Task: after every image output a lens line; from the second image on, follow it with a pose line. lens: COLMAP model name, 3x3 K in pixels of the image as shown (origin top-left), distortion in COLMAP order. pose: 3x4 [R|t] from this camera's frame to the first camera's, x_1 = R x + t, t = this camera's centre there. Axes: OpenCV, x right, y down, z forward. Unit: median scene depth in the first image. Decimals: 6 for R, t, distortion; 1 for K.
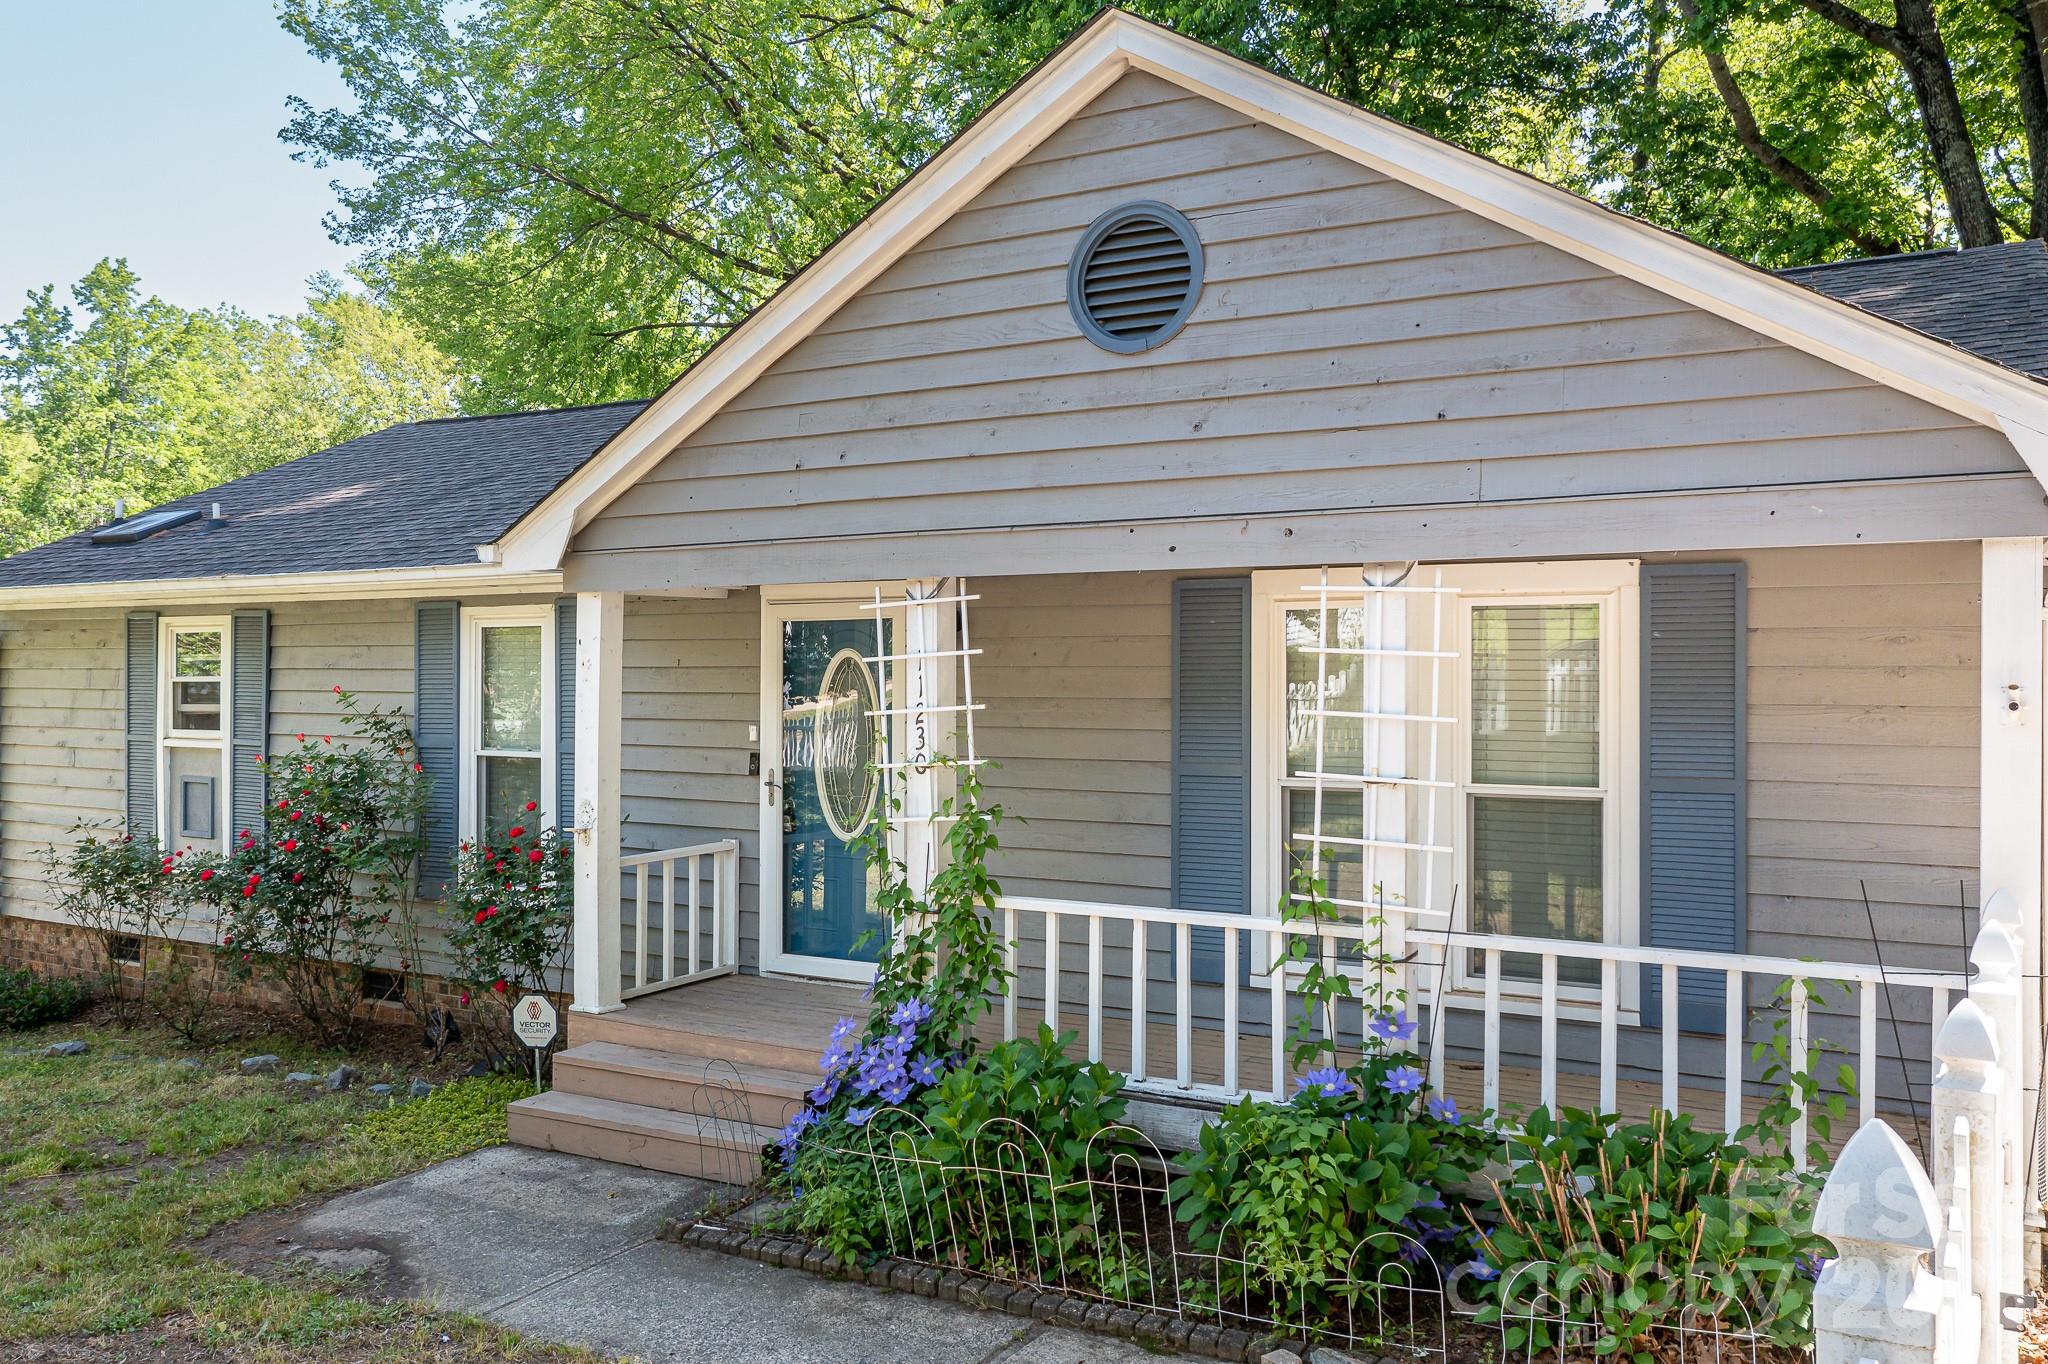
lens RADIAL K [[1640.8, 0, 1023.0], [0, 1640.8, 680.9], [0, 0, 1]] dist [-0.023214, 0.008833]
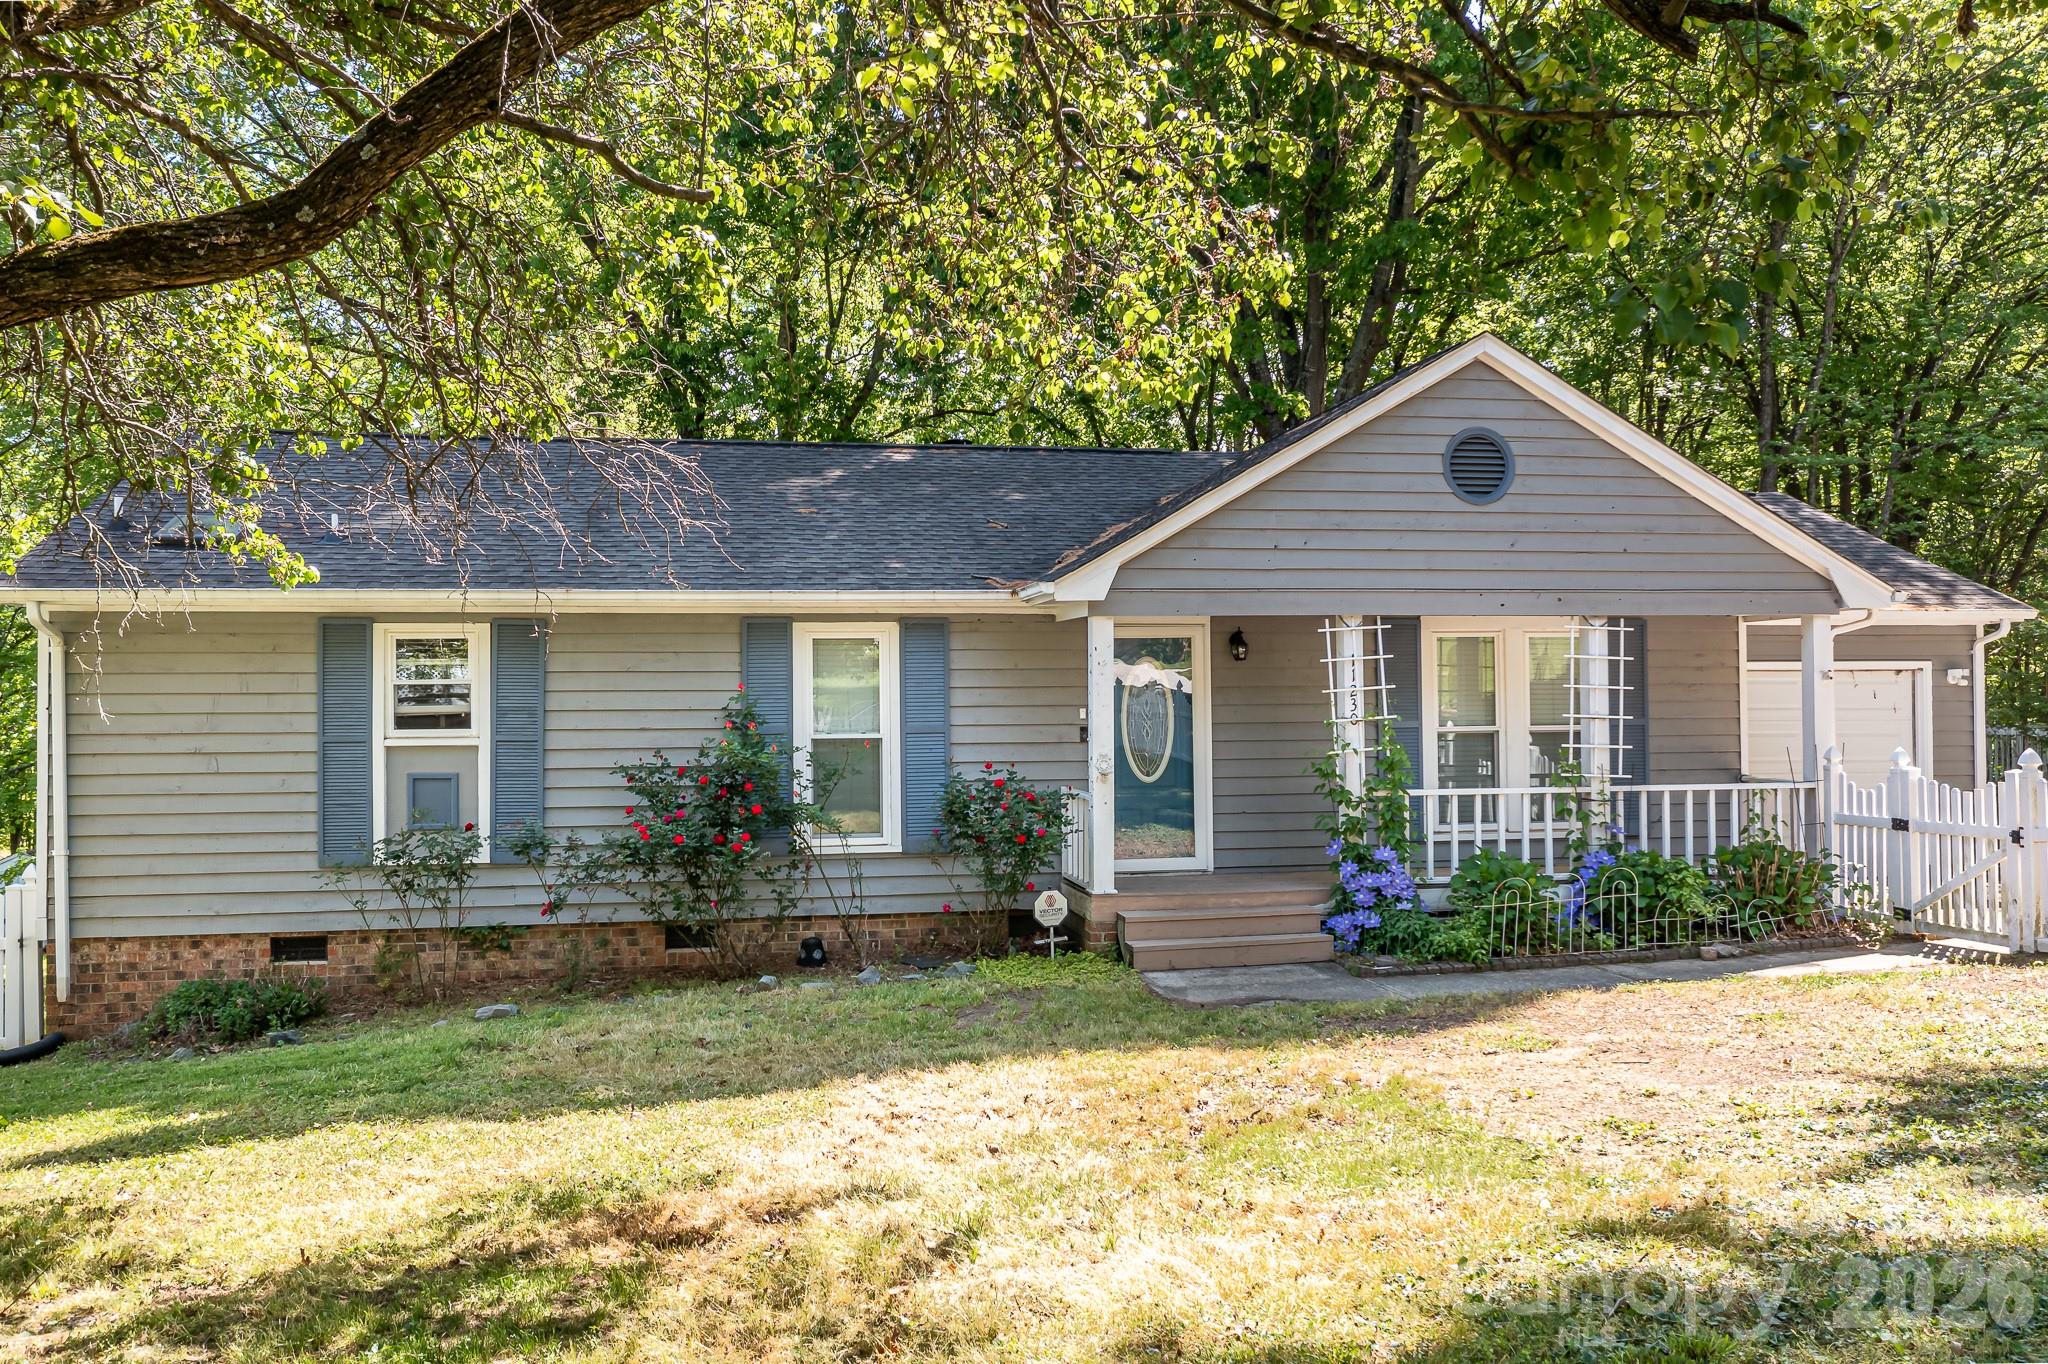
lens RADIAL K [[1640.8, 0, 1039.4], [0, 1640.8, 676.7], [0, 0, 1]] dist [-0.023214, 0.008833]
pose [[0.756706, 0.006507, 0.653723, -1.387548], [0.012653, 0.999617, -0.024596, 0.041164], [-0.653633, 0.026884, 0.756334, -0.115153]]
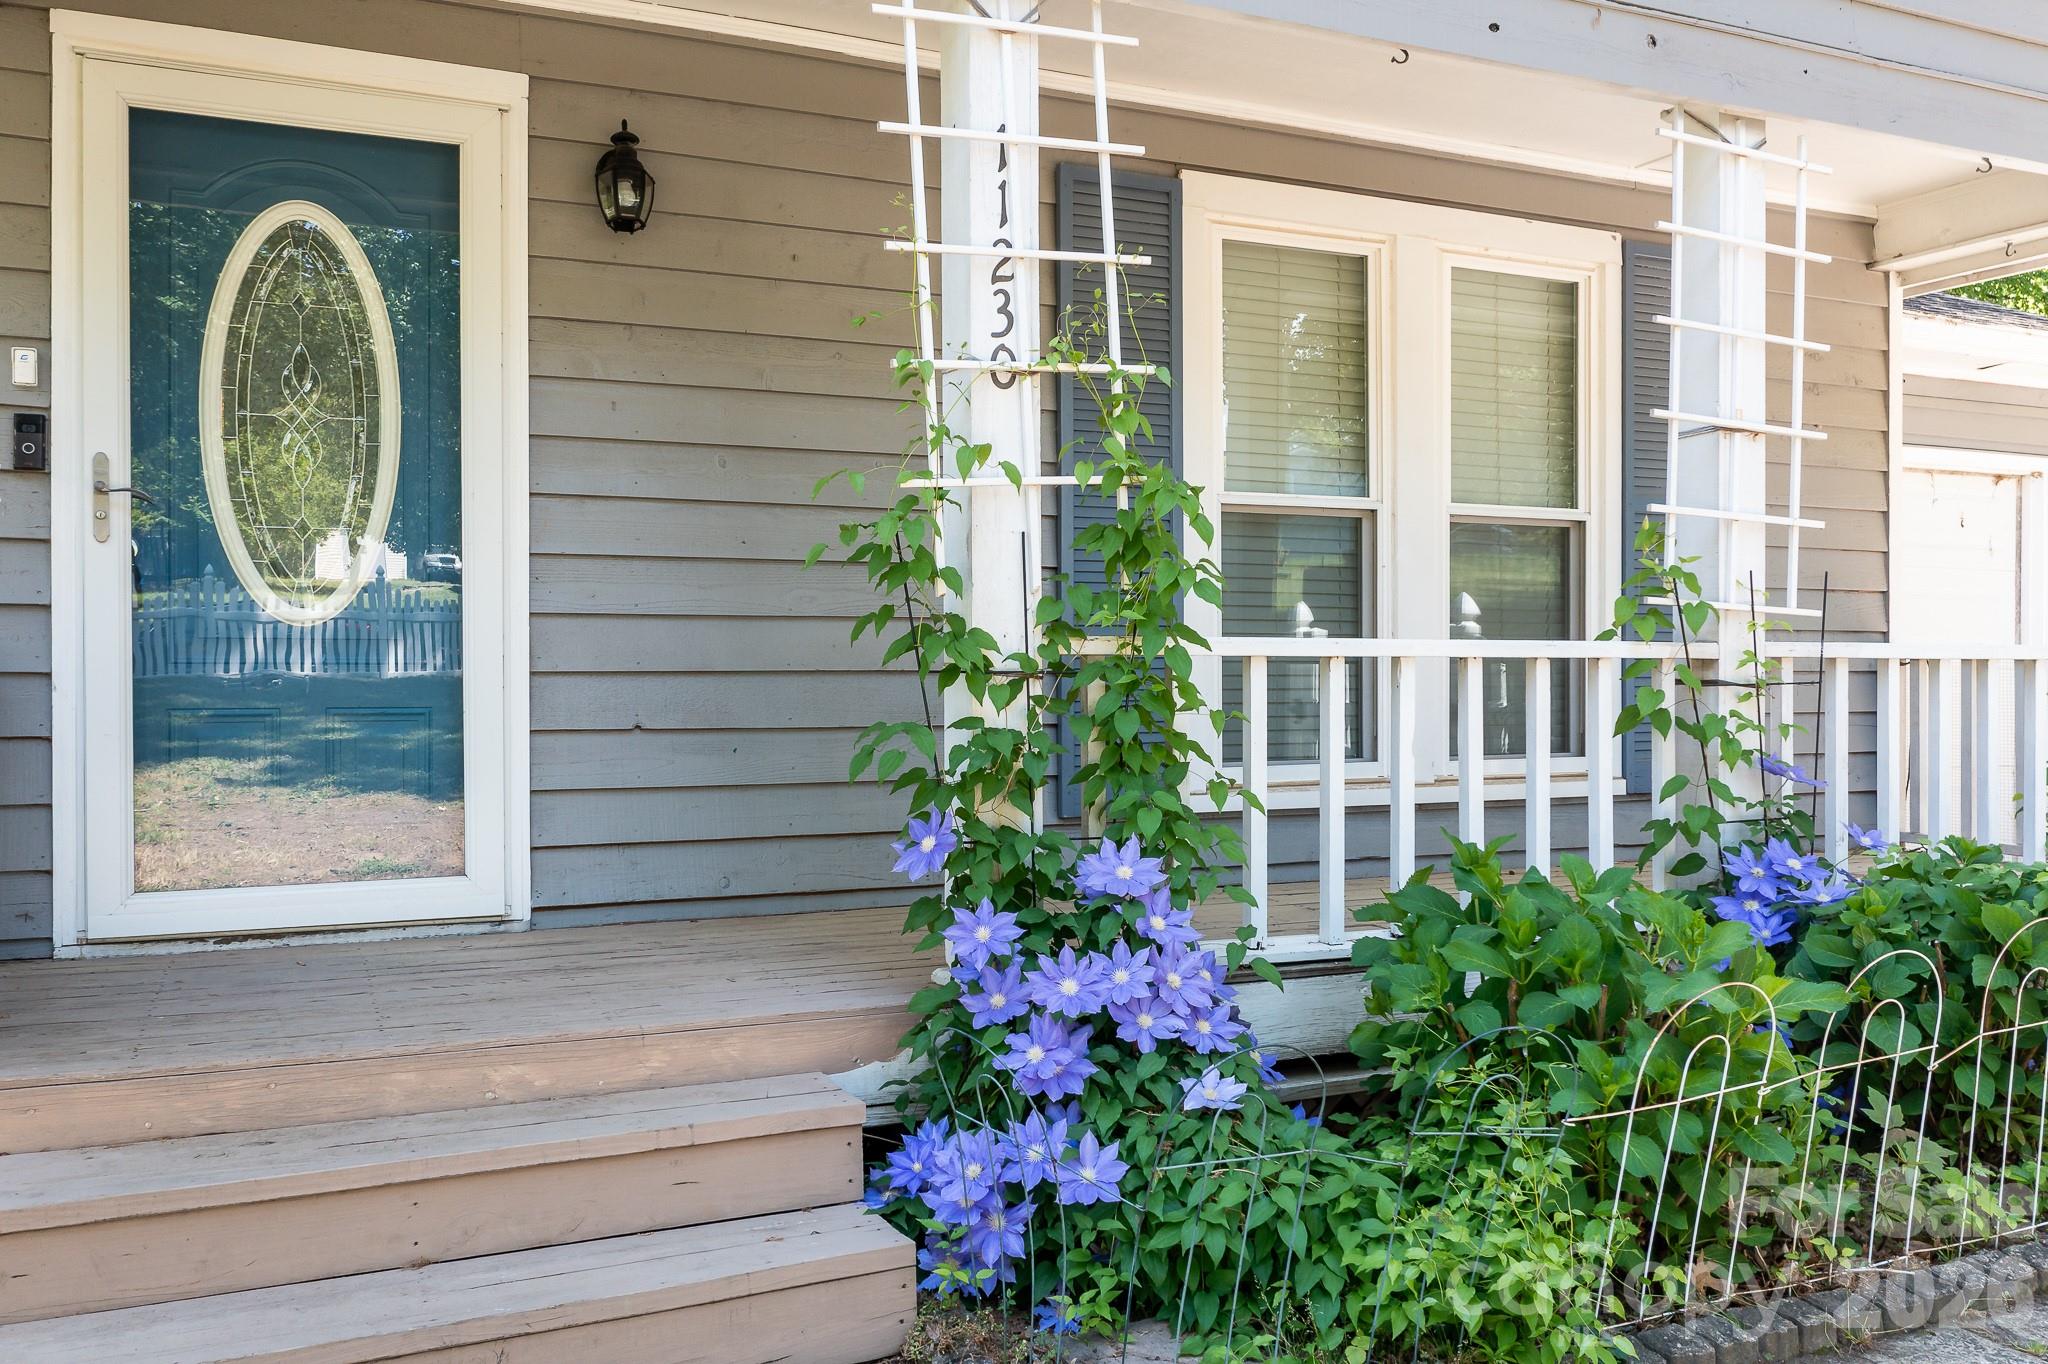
lens RADIAL K [[1640.8, 0, 1040.0], [0, 1640.8, 693.7], [0, 0, 1]] dist [-0.023214, 0.008833]
pose [[0.575948, -0.010485, 0.817419, -0.418044], [0.005649, 0.999945, 0.008846, 0.132455], [-0.817467, -0.000478, 0.575975, 0.670198]]
